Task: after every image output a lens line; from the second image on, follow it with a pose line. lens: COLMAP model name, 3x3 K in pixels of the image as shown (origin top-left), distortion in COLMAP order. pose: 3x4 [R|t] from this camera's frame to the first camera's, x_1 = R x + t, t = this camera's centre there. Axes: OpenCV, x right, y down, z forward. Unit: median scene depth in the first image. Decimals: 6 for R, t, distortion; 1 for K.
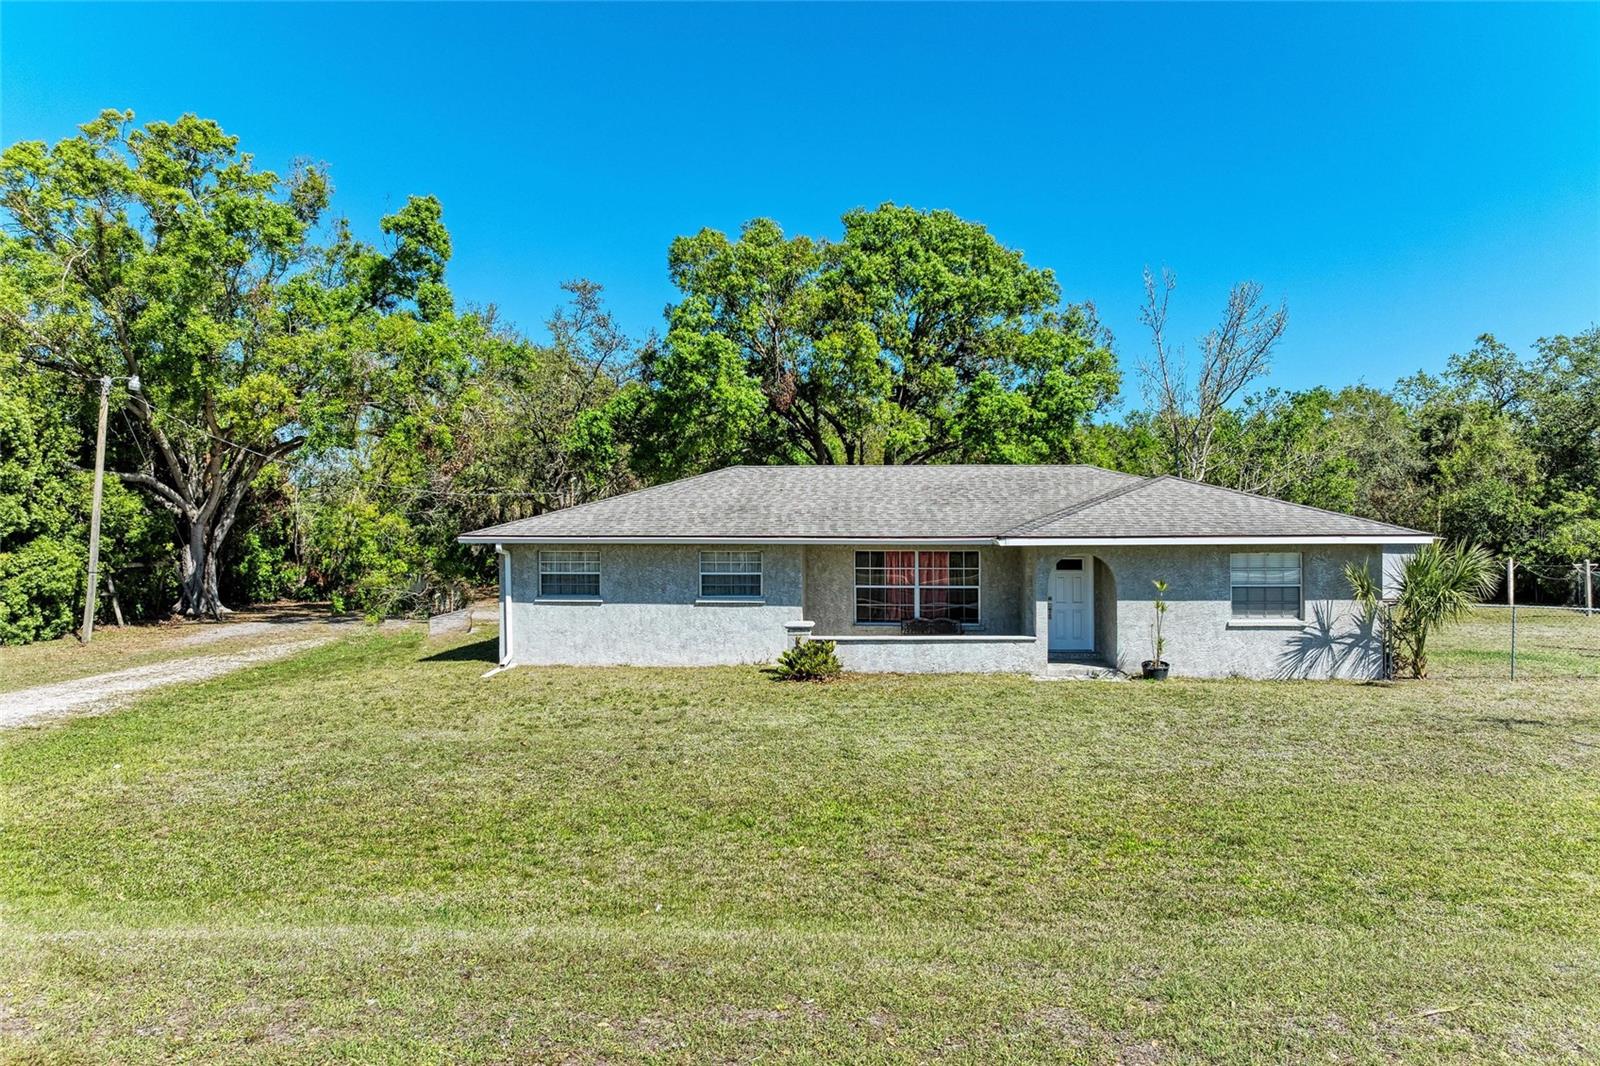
lens RADIAL K [[1096.7, 0, 800.0], [0, 1096.7, 533.0], [0, 0, 1]] dist [-0.009832, -0.002870]
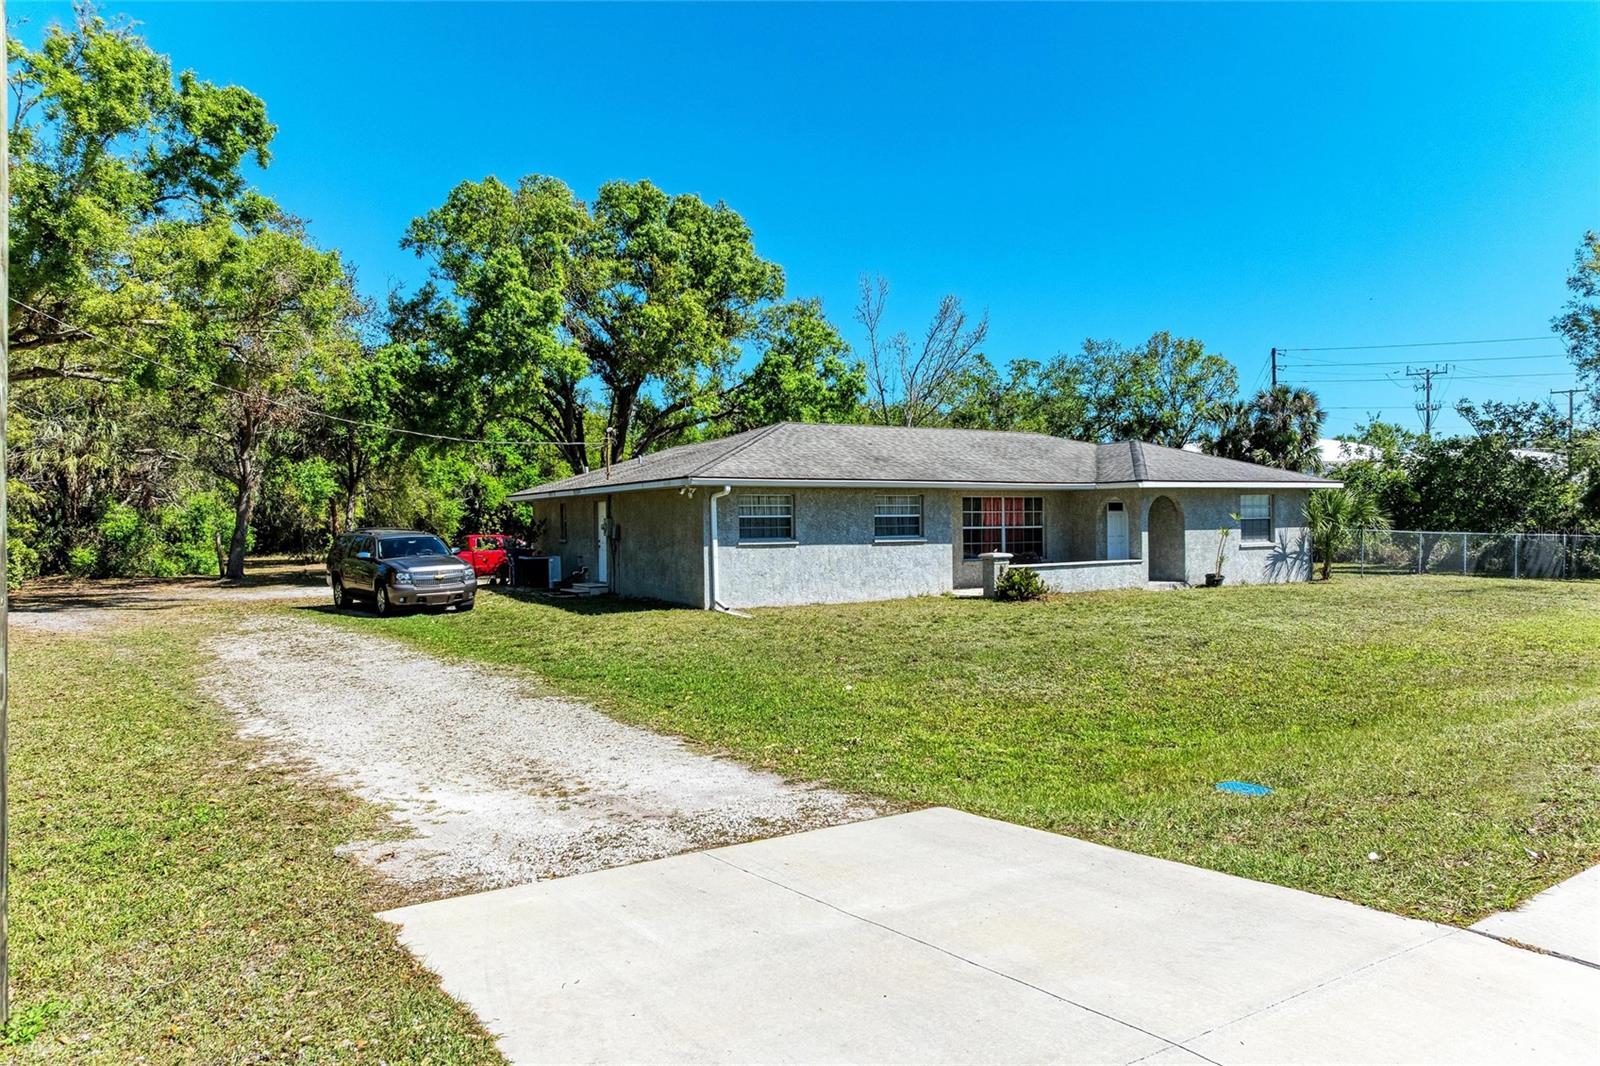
lens RADIAL K [[1096.7, 0, 800.0], [0, 1096.7, 533.0], [0, 0, 1]] dist [-0.009832, -0.002870]
pose [[0.837867, -0.013837, 0.545699, -0.746726], [0.011092, 0.999904, 0.008322, 0.044325], [-0.545762, -0.000920, 0.837940, 0.132326]]
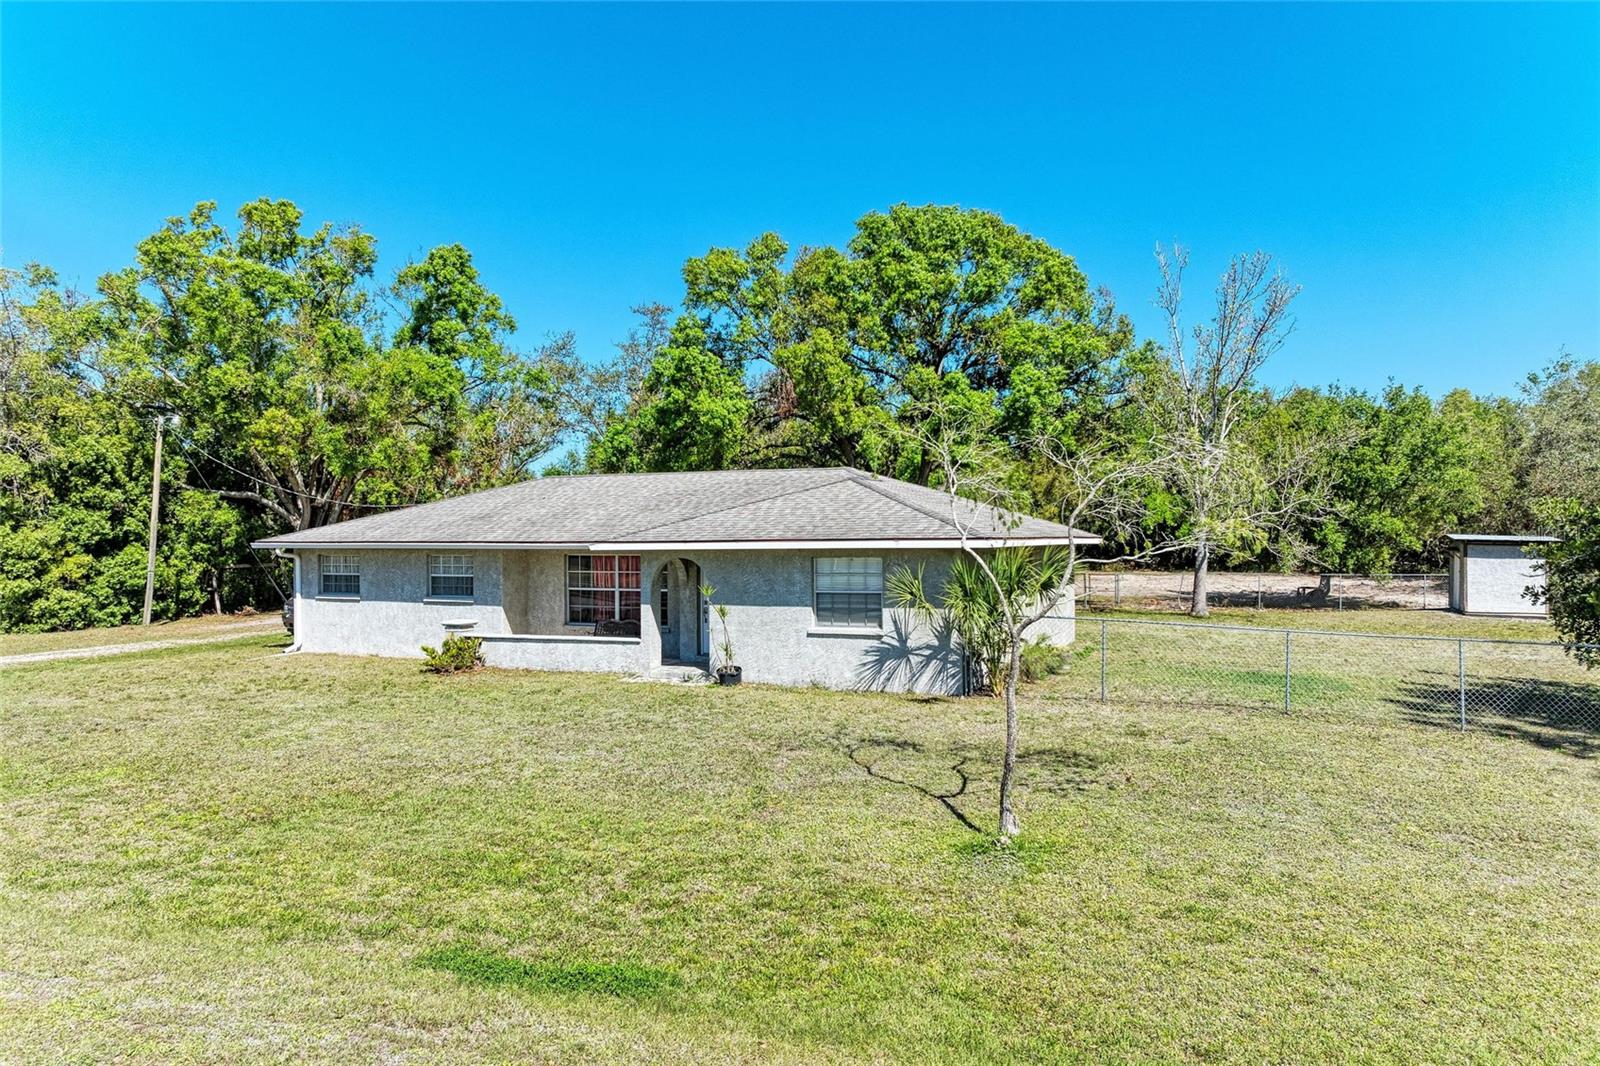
lens RADIAL K [[1096.7, 0, 800.0], [0, 1096.7, 533.0], [0, 0, 1]] dist [-0.009832, -0.002870]
pose [[0.941368, -0.005835, -0.337332, 0.643286], [0.004679, 0.999980, -0.004240, 0.000336], [0.337350, 0.002413, 0.941376, 0.076556]]
